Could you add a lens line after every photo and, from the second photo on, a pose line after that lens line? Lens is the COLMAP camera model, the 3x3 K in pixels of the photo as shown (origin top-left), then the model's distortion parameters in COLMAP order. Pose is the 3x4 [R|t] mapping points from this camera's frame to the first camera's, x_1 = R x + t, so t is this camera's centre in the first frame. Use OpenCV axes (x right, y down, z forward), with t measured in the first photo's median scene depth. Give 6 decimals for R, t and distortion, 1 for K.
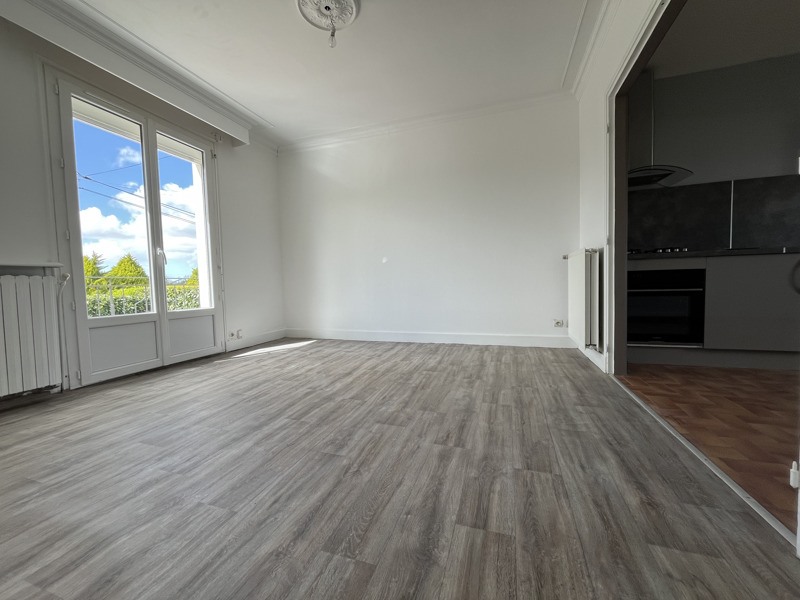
lens RADIAL K [[322.9, 0, 397.8], [0, 322.9, 300.1], [0, 0, 1]] dist [-0.003091, -0.000055]
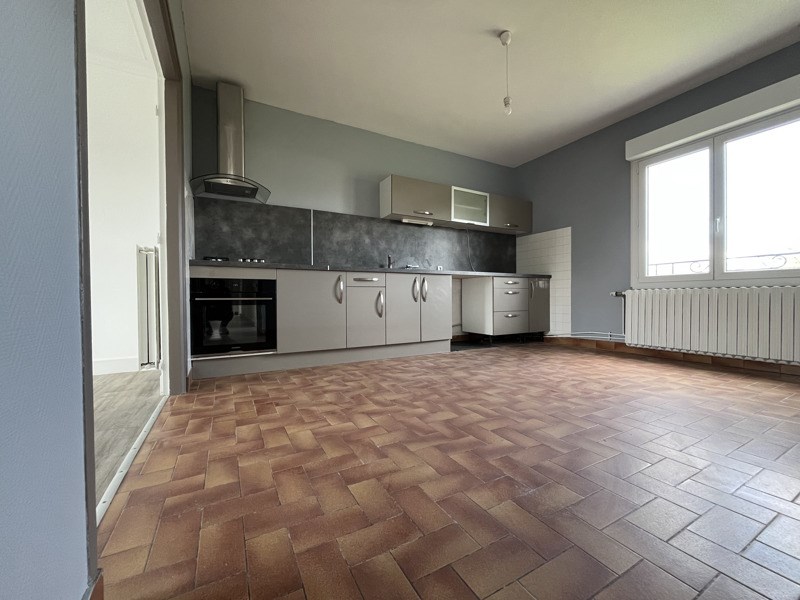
lens RADIAL K [[322.9, 0, 397.8], [0, 322.9, 302.4], [0, 0, 1]] dist [-0.003091, -0.000055]
pose [[0.680693, 0.011321, 0.732481, 0.483392], [0.024296, 0.998982, -0.038018, 0.033100], [-0.732165, 0.043675, 0.679725, -0.040873]]
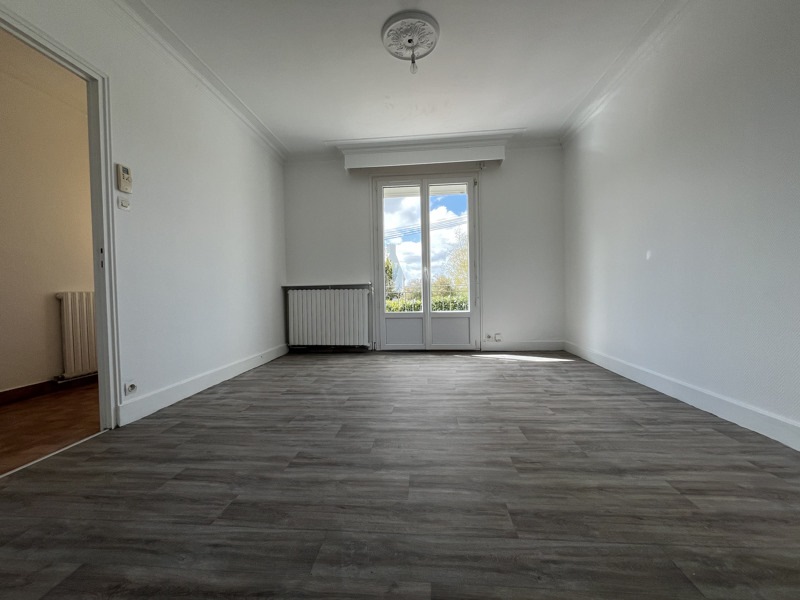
lens RADIAL K [[322.9, 0, 399.0], [0, 322.9, 300.1], [0, 0, 1]] dist [-0.003091, -0.000055]
pose [[0.237330, 0.041919, -0.970524, 0.854751], [-0.034691, 0.998797, 0.034657, -0.082331], [0.970810, 0.025443, 0.238498, 0.735137]]
